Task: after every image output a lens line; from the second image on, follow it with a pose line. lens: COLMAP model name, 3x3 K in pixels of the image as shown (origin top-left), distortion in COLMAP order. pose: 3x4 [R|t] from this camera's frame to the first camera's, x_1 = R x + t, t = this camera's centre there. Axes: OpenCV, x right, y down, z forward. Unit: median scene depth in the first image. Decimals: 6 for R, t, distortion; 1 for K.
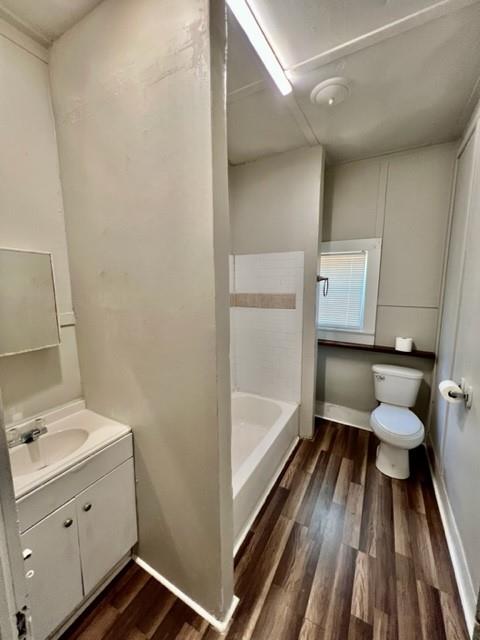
lens RADIAL K [[257.4, 0, 241.6], [0, 257.4, 319.6], [0, 0, 1]] dist [0.000578, 0.000905]
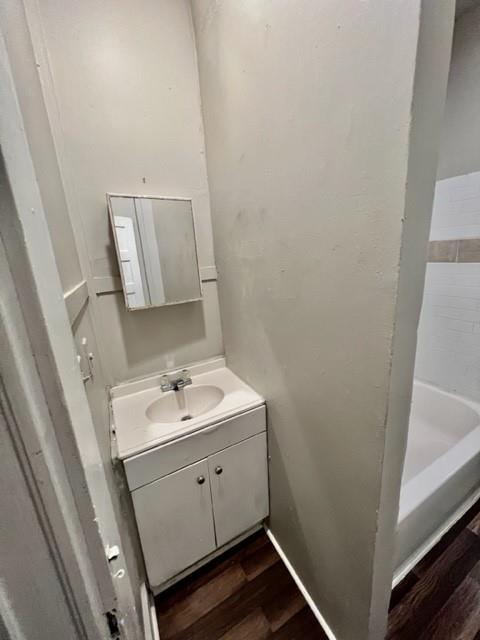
lens RADIAL K [[257.5, 0, 241.6], [0, 257.5, 318.7], [0, 0, 1]] dist [-0.003018, 0.001256]
pose [[0.844490, 0.086793, -0.528492, -0.058227], [-0.016724, 0.990574, 0.135956, 0.032751], [0.535310, -0.105975, 0.837981, 0.246742]]
